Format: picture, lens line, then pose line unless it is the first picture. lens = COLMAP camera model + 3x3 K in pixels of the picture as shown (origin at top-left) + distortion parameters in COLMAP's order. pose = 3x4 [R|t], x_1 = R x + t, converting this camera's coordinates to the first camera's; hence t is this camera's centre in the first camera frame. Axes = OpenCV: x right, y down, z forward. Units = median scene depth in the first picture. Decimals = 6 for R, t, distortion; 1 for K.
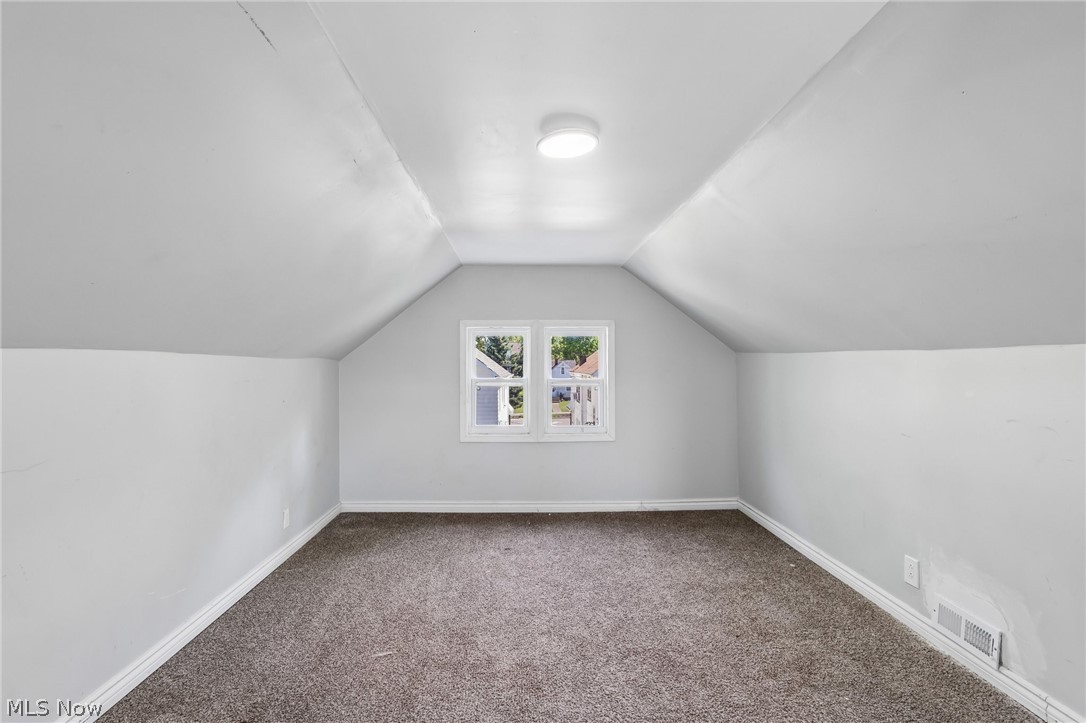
lens RADIAL K [[513.2, 0, 531.5], [0, 513.2, 365.3], [0, 0, 1]] dist [0.000886, 0.000845]
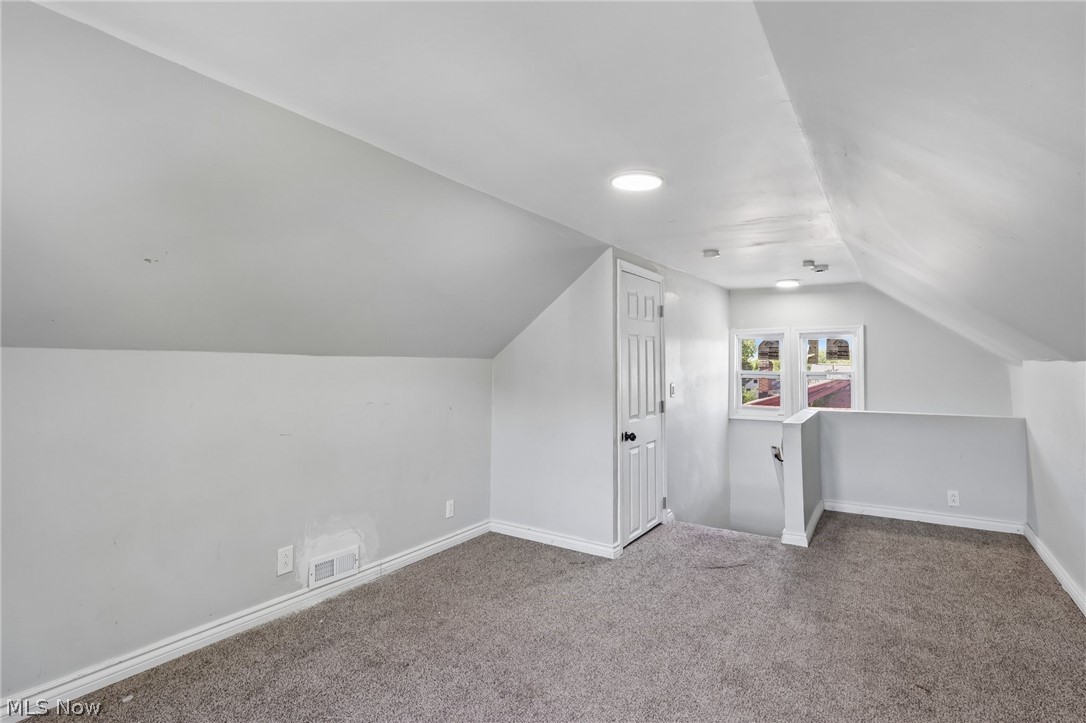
lens RADIAL K [[513.2, 0, 531.5], [0, 513.2, 365.3], [0, 0, 1]] dist [0.000886, 0.000845]
pose [[-0.817659, 0.005885, 0.575673, -0.221957], [0.002548, 0.999975, -0.006602, 0.001546], [-0.575697, -0.003931, -0.817653, 1.175547]]
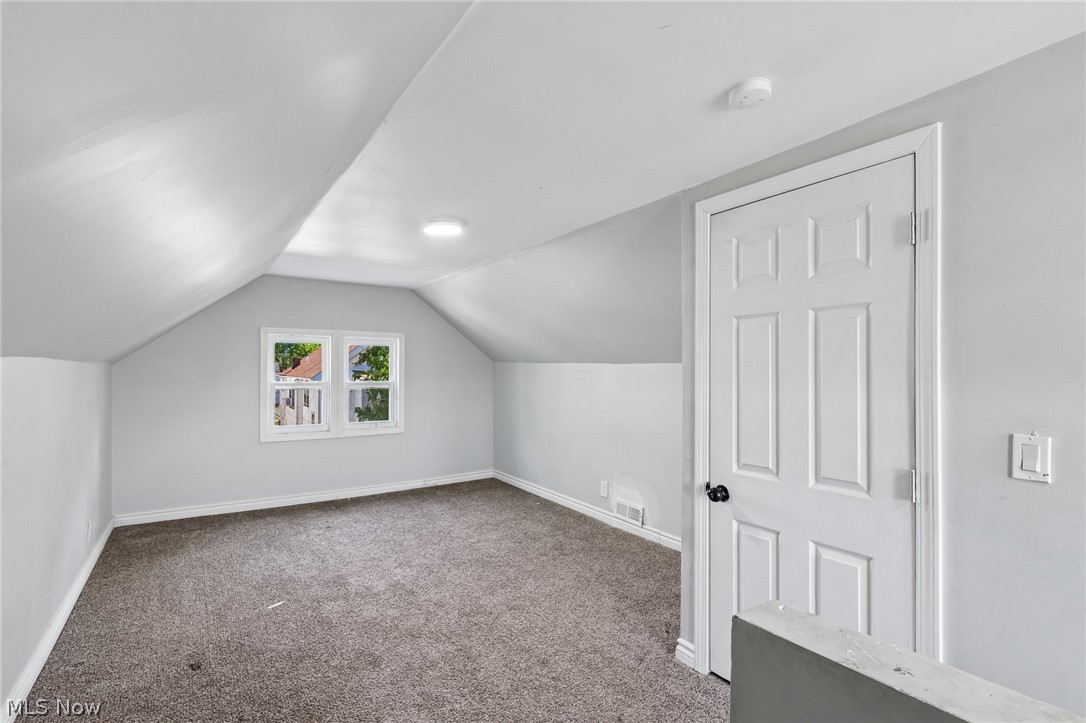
lens RADIAL K [[513.0, 0, 550.9], [0, 513.0, 371.9], [0, 0, 1]] dist [0.001109, 0.000453]
pose [[0.830836, 0.003111, 0.556508, -0.294095], [-0.007105, 0.999962, 0.005017, -0.006656], [-0.556471, -0.008123, 0.830827, -0.267693]]
